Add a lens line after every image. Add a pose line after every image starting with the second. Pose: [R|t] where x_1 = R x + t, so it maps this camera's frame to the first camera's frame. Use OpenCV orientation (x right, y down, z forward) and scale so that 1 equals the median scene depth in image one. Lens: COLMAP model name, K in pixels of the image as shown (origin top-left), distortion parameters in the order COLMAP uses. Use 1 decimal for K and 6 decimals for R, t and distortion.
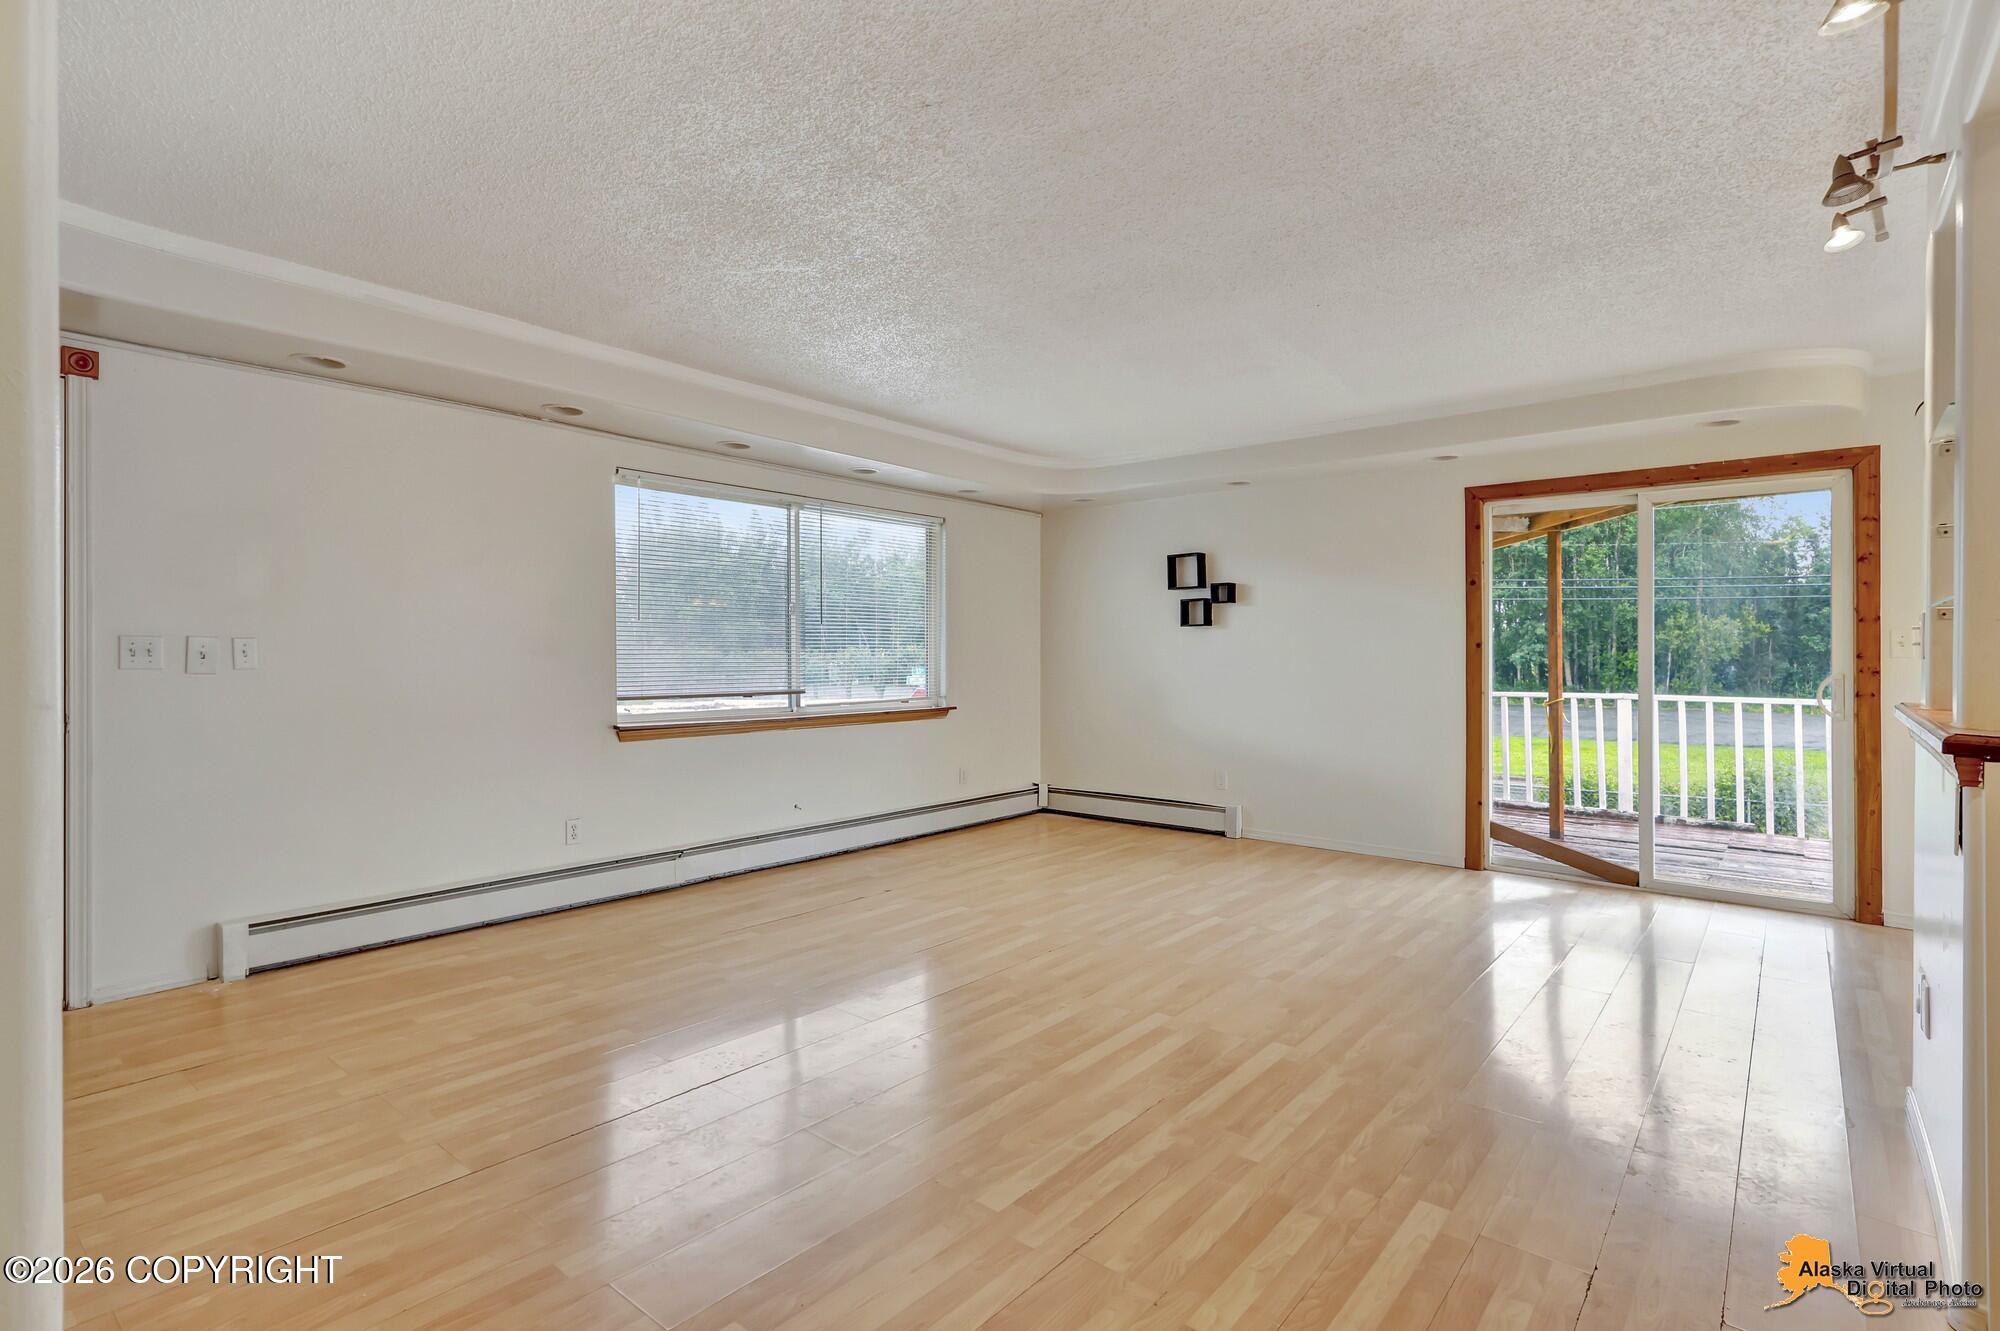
lens RADIAL K [[974.2, 0, 996.7], [0, 974.2, 657.2], [0, 0, 1]] dist [-0.000404, -0.000044]
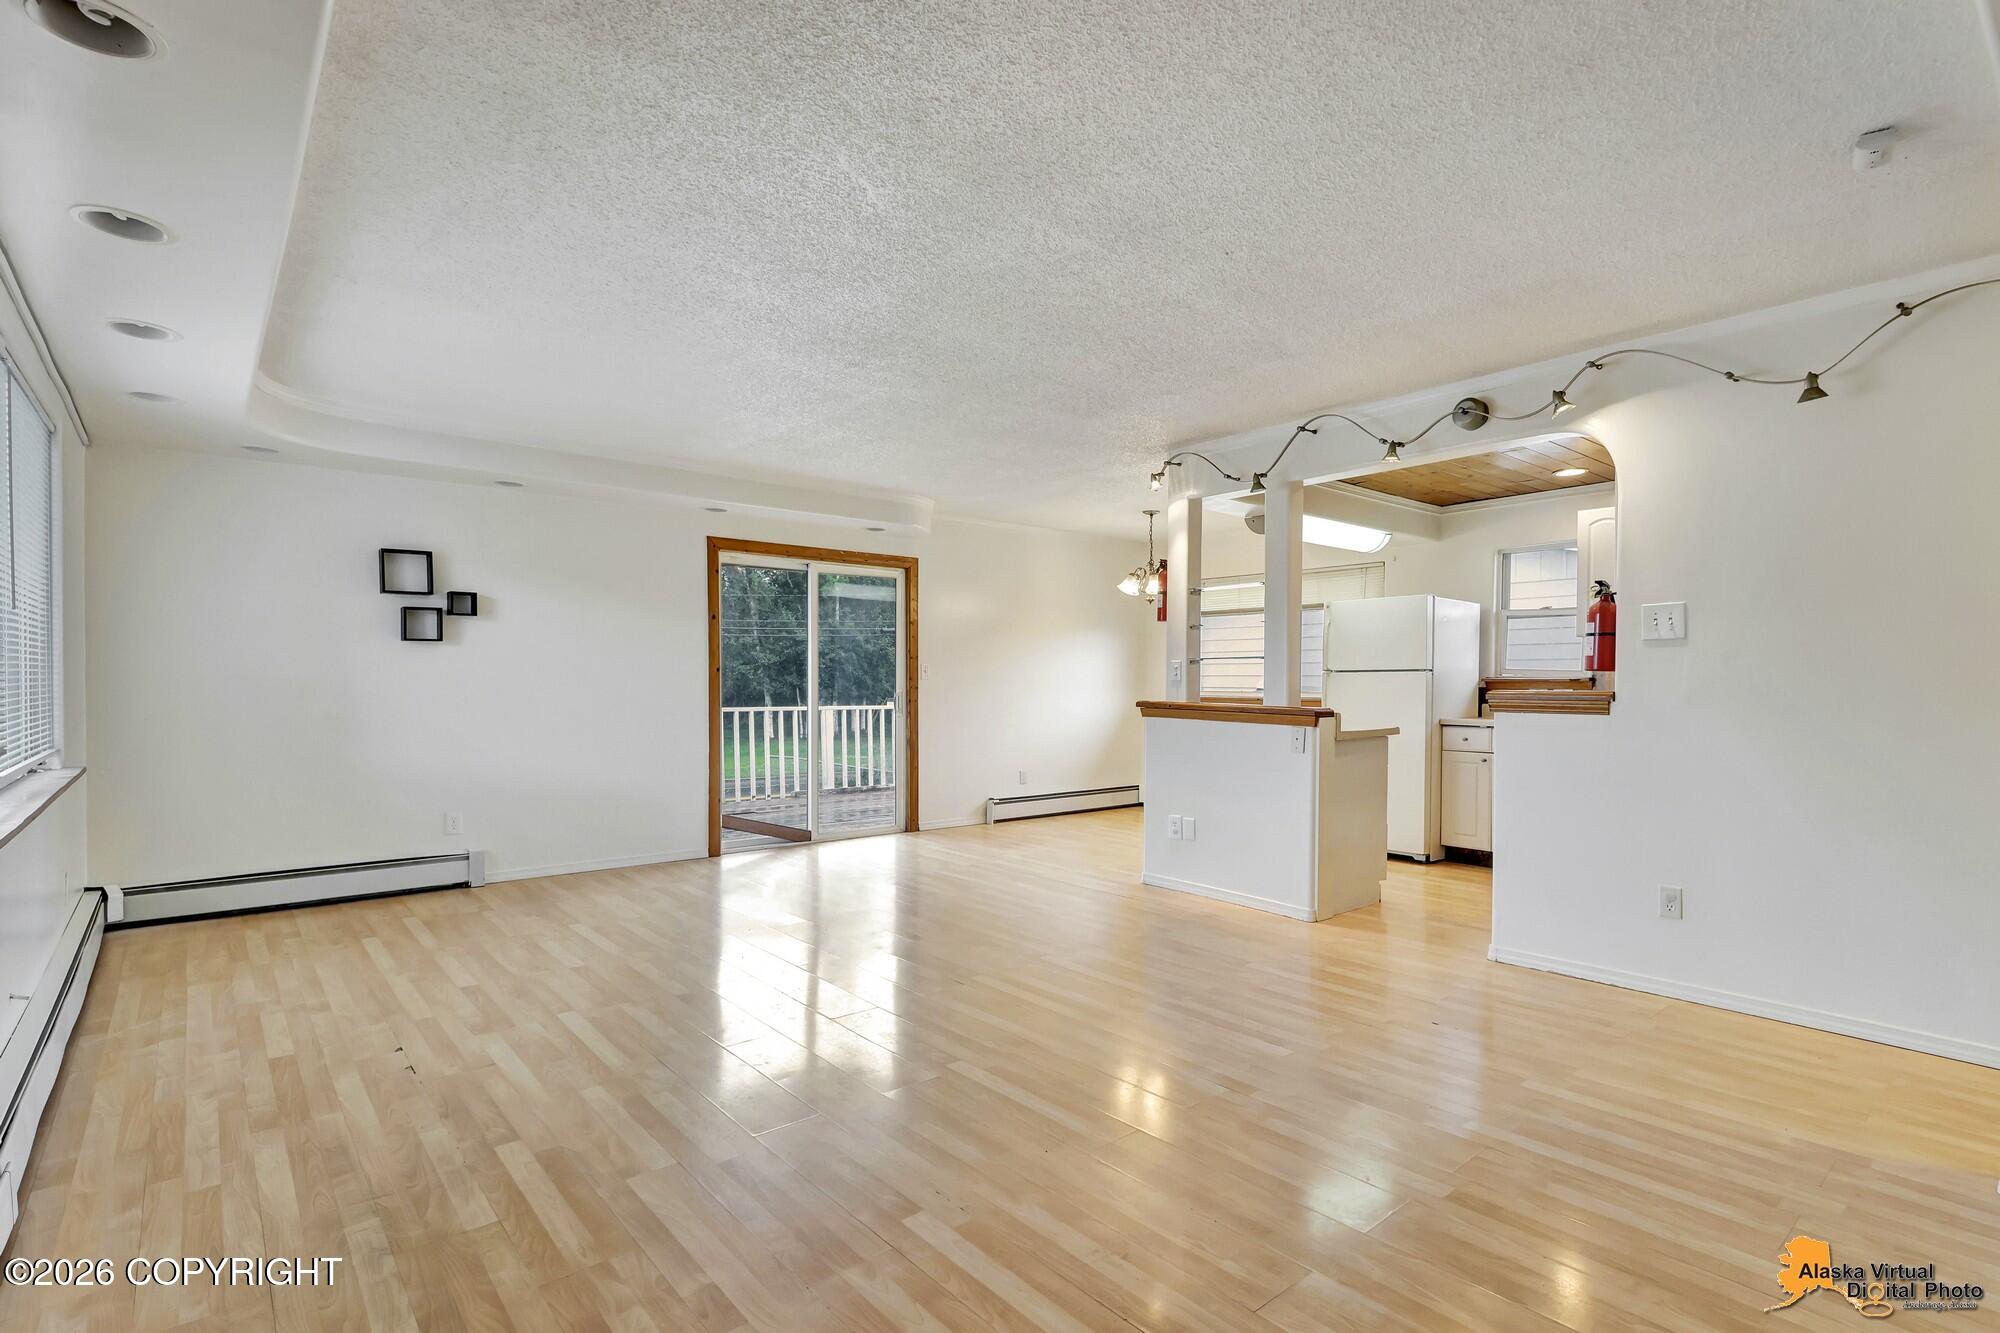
lens RADIAL K [[939.8, 0, 1002.0], [0, 939.8, 681.0], [0, 0, 1]] dist [0.000376, -0.000135]
pose [[0.167894, -0.002263, 0.985802, -0.590949], [-0.005827, 0.999978, 0.003288, -0.004444], [-0.985788, -0.006296, 0.167877, 0.466118]]
